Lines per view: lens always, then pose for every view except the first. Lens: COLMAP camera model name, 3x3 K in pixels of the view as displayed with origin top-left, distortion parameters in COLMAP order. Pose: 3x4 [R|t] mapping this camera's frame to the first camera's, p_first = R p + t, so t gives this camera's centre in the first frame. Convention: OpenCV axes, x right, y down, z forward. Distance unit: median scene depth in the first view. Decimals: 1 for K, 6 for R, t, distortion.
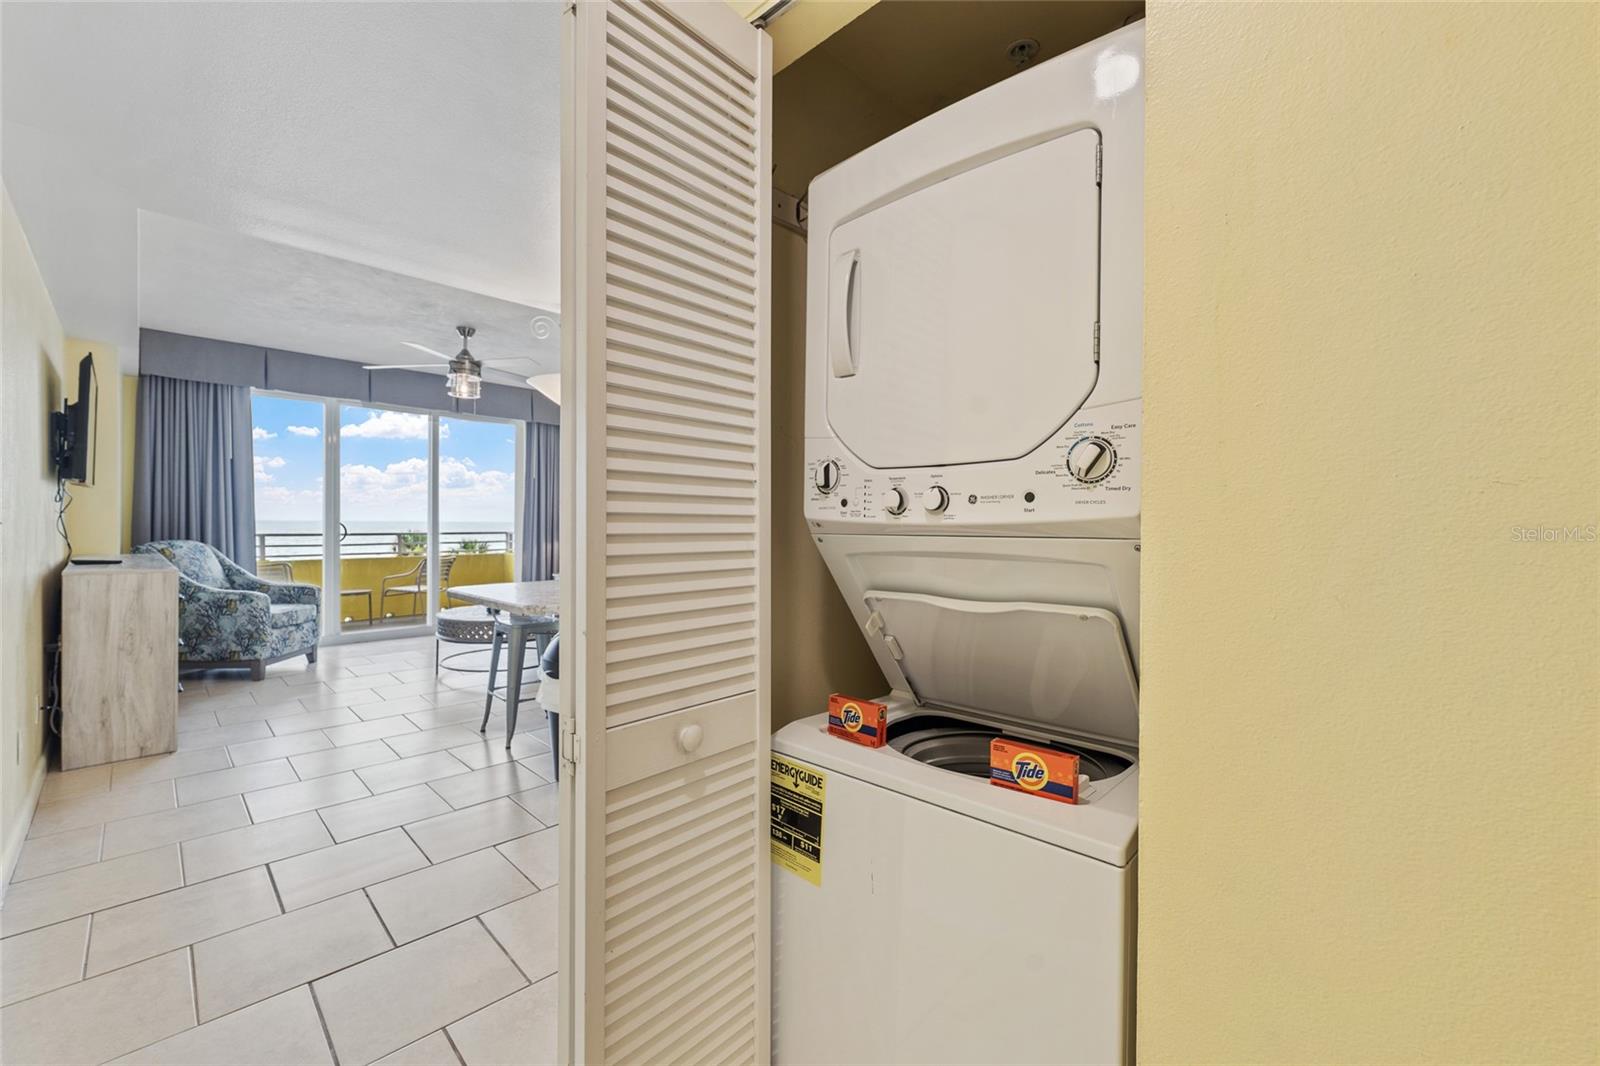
lens RADIAL K [[649.8, 0, 802.8], [0, 649.8, 529.1], [0, 0, 1]] dist [0.000282, -0.000358]
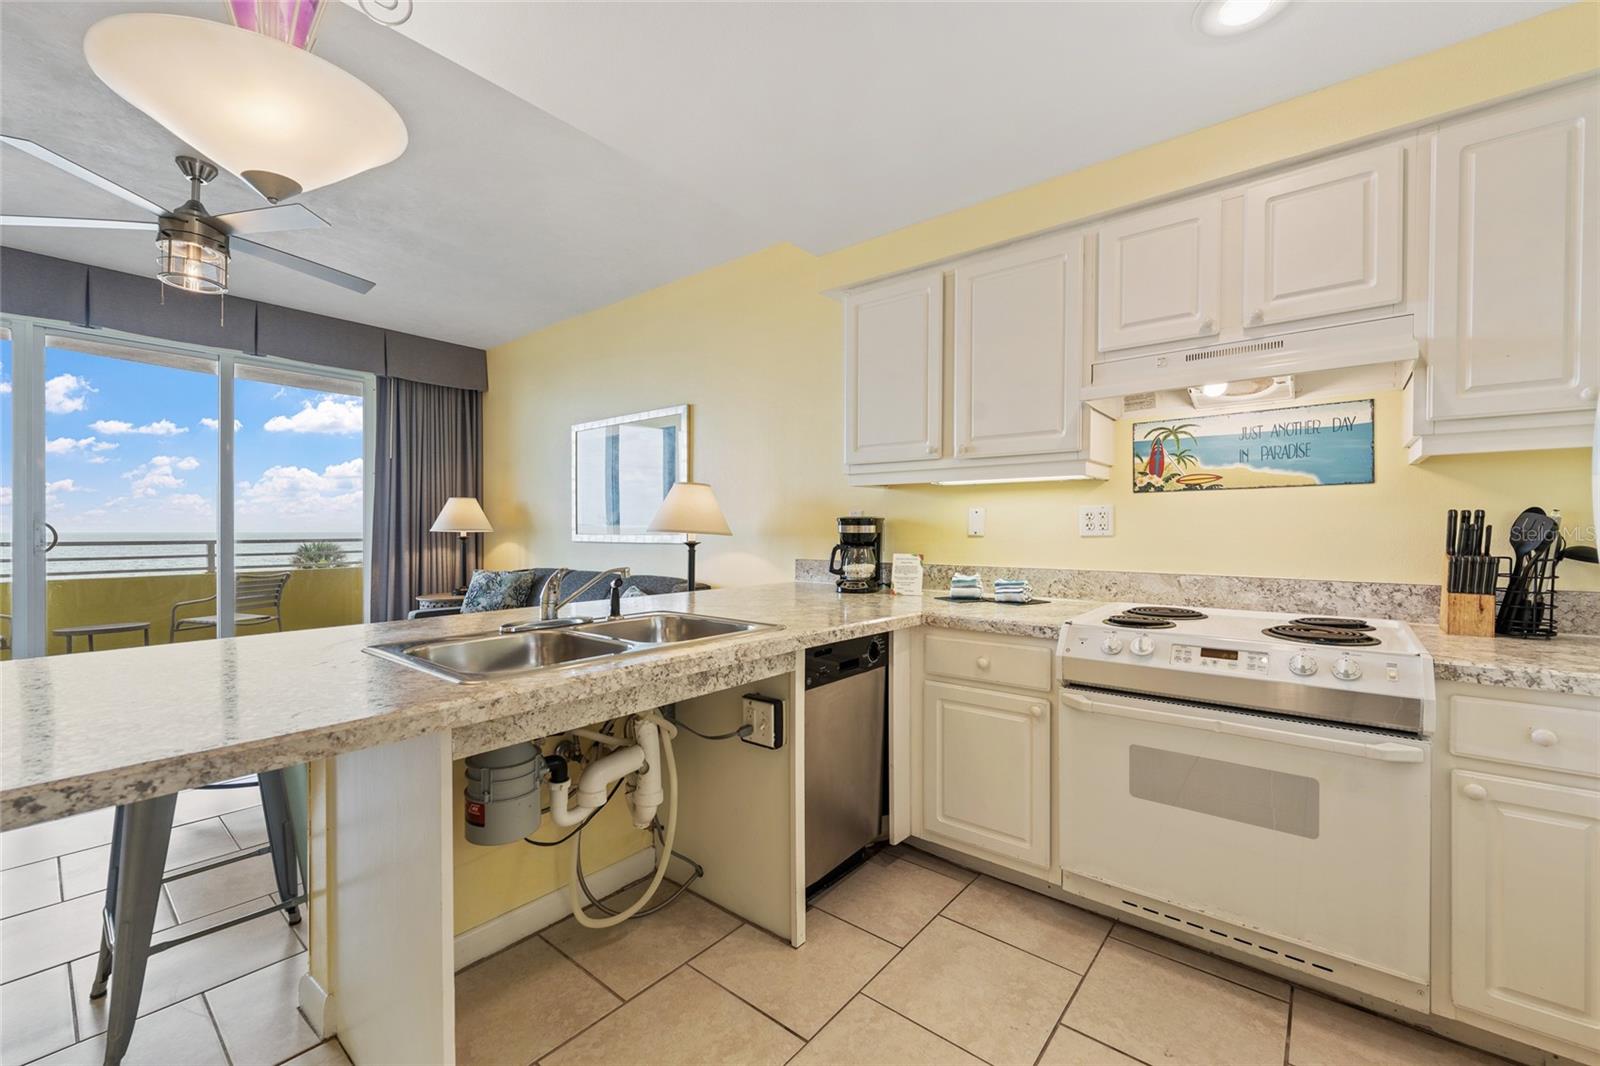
lens RADIAL K [[644.1, 0, 799.9], [0, 644.1, 537.8], [0, 0, 1]] dist [0.000028, -0.000461]
pose [[0.996214, -0.009772, 0.086387, -0.058076], [0.009611, 0.999951, 0.002277, 0.013221], [-0.086405, -0.001438, 0.996259, 0.411316]]
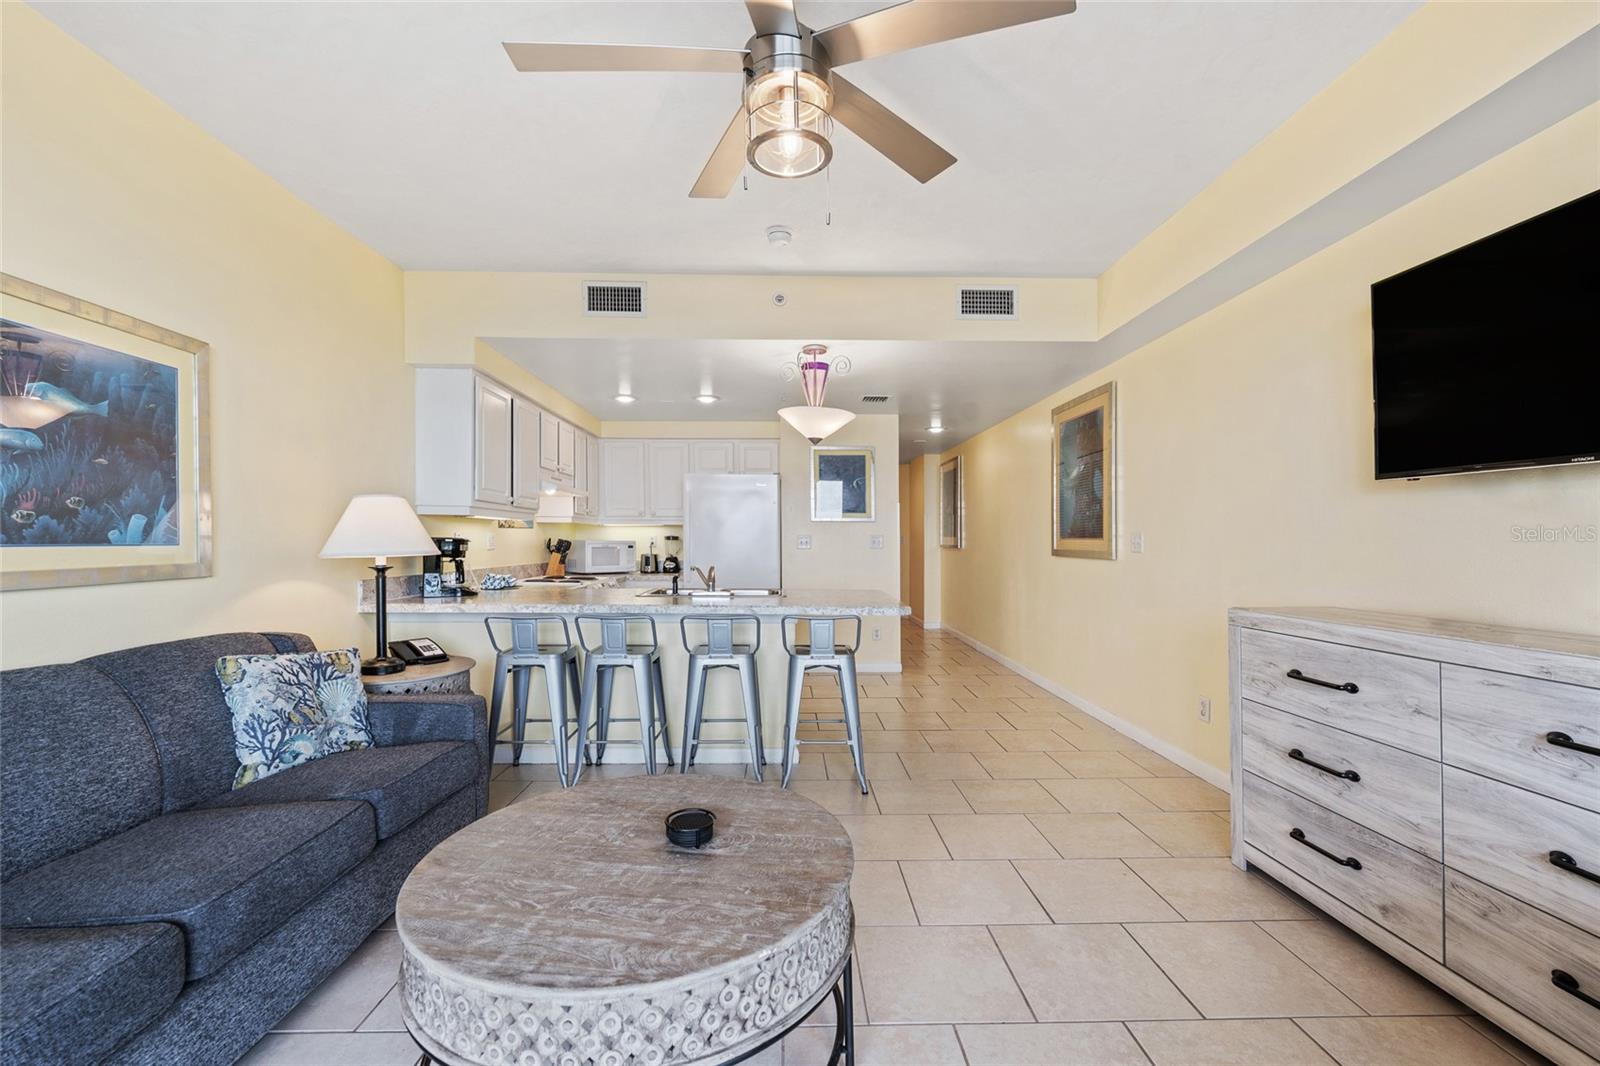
lens RADIAL K [[652.6, 0, 800.8], [0, 652.6, 542.3], [0, 0, 1]] dist [-0.001110, -0.000239]
pose [[-0.719071, -0.018300, 0.694696, -0.767011], [-0.006182, 0.999782, 0.019937, -0.016246], [-0.694909, 0.010041, -0.719027, 1.243671]]
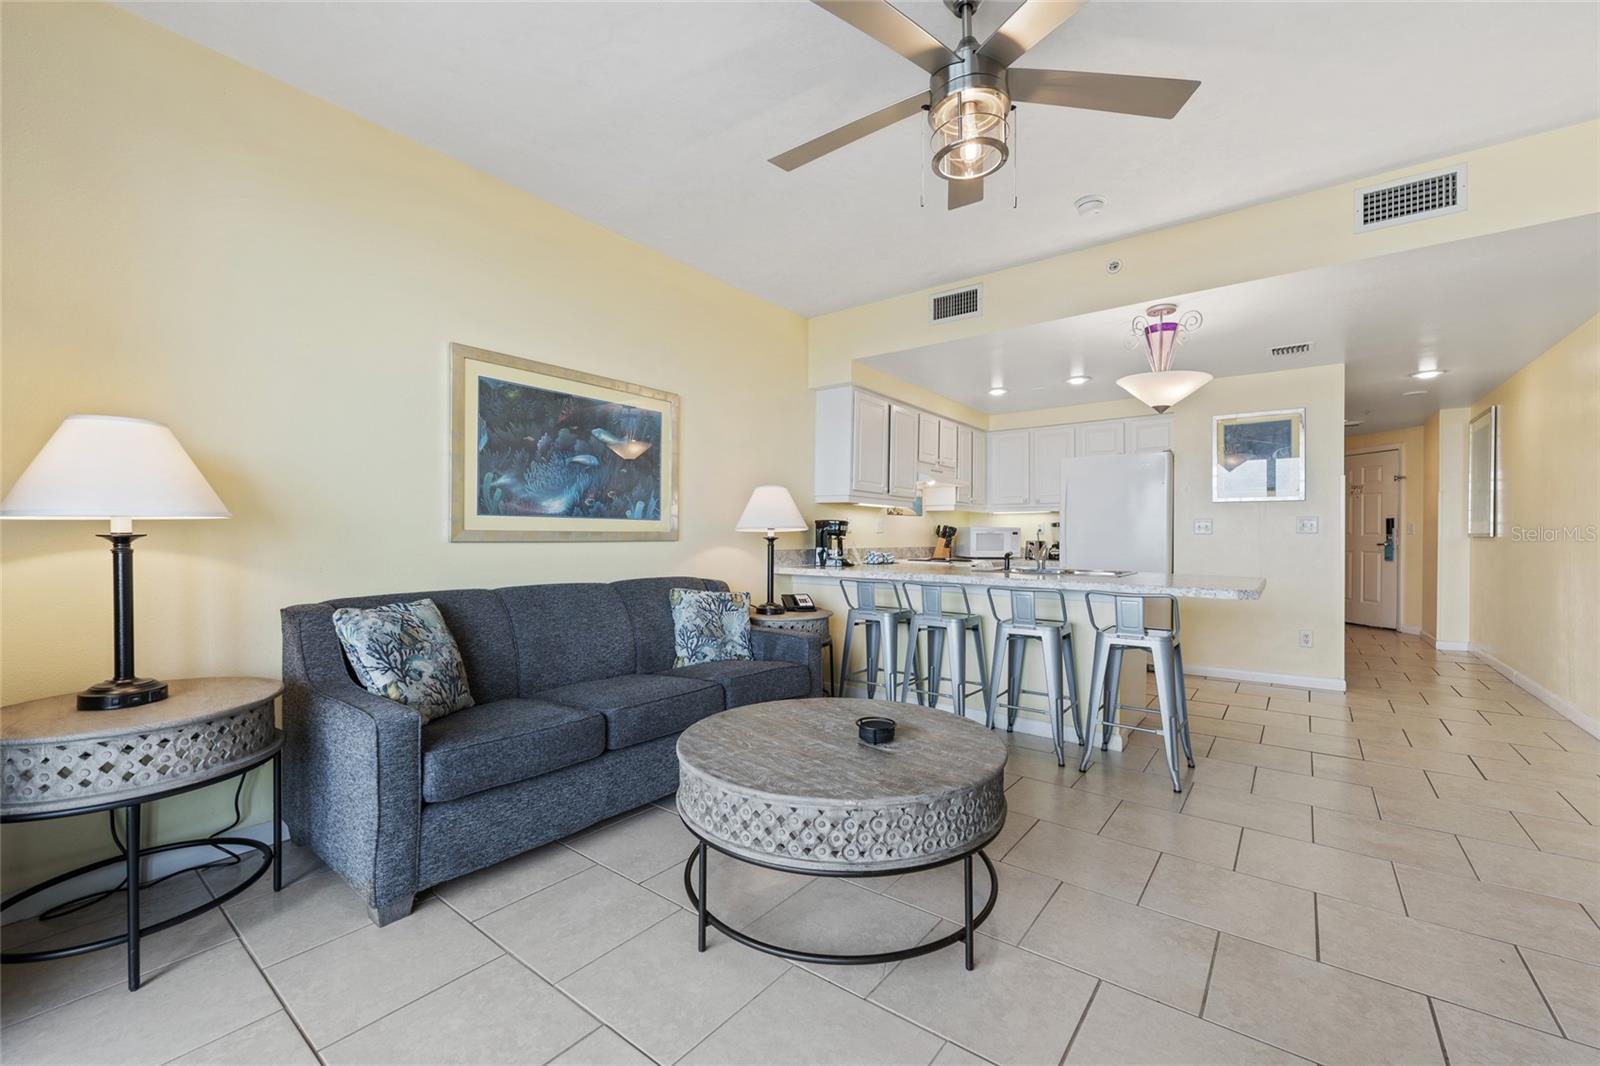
lens RADIAL K [[649.8, 0, 802.8], [0, 649.8, 529.1], [0, 0, 1]] dist [0.000282, -0.000358]
pose [[-0.123071, -0.003030, 0.992393, -0.892591], [0.002839, 0.999990, 0.003406, 0.005441], [-0.992394, 0.003237, -0.123062, 1.148842]]
